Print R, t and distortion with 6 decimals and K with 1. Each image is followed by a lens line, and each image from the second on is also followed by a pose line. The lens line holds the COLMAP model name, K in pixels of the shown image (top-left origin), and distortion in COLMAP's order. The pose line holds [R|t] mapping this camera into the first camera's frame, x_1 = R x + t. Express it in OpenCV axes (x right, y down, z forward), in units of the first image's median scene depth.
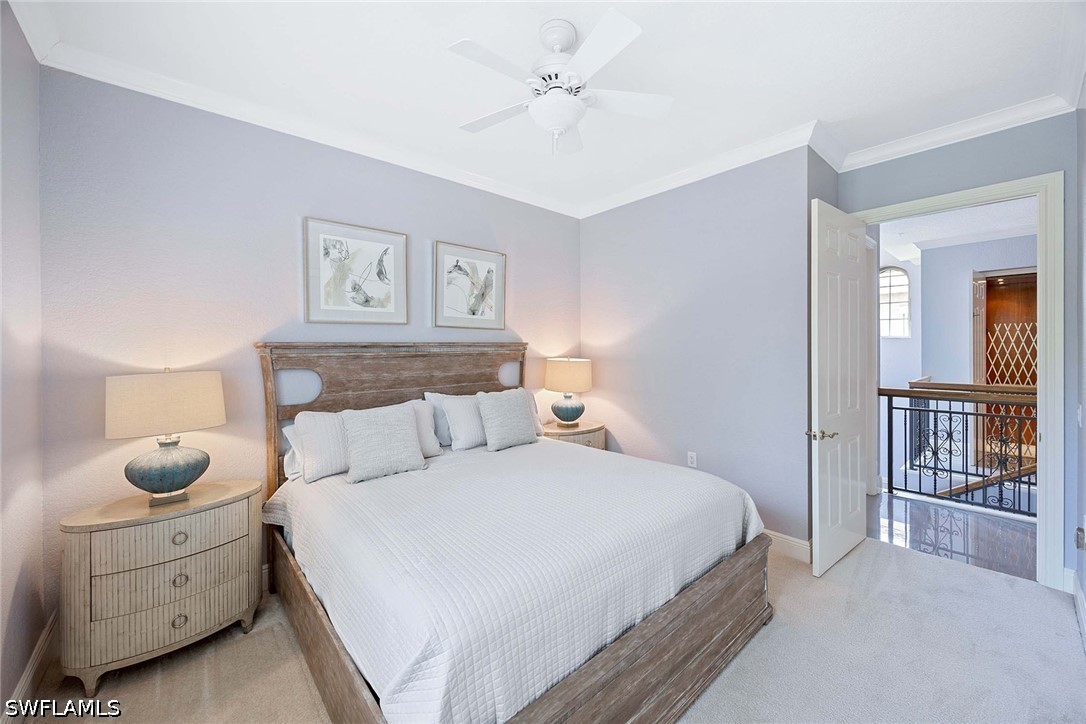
lens RADIAL K [[414.6, 0, 548.3], [0, 414.6, 351.1], [0, 0, 1]] dist [0.000544, 0.000127]
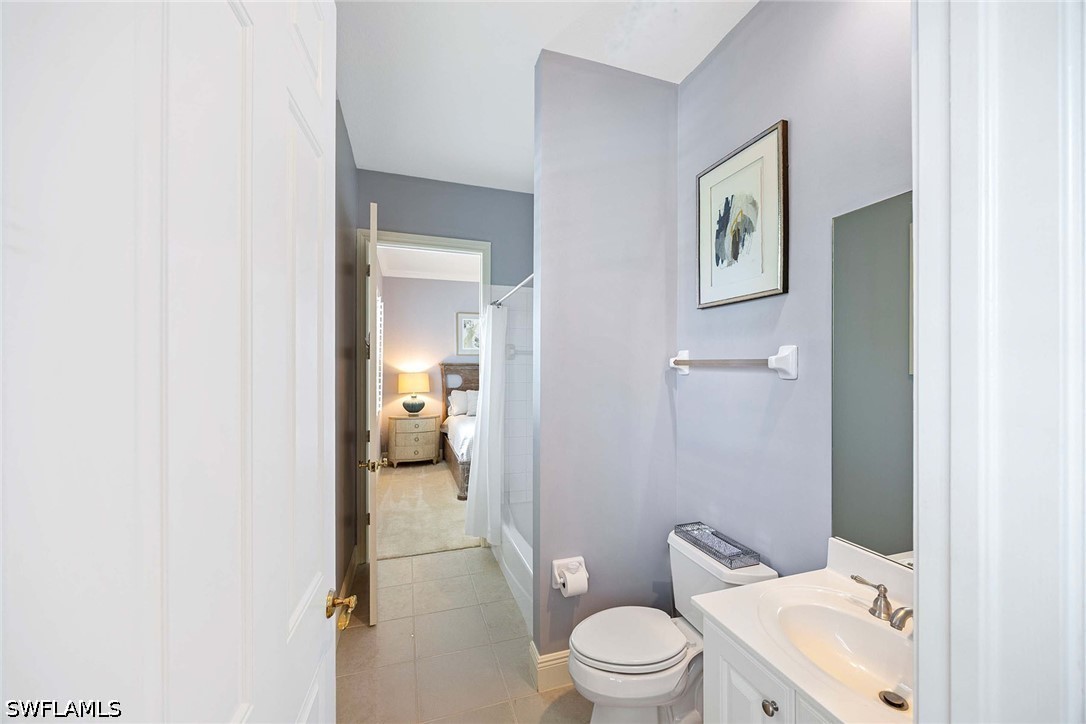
lens RADIAL K [[414.6, 0, 541.6], [0, 414.6, 365.7], [0, 0, 1]] dist [0.000544, 0.000127]
pose [[0.915890, 0.008283, -0.401344, 0.973508], [-0.013497, 0.999857, -0.010164, 0.013677], [0.401203, 0.014726, 0.915871, -1.185901]]
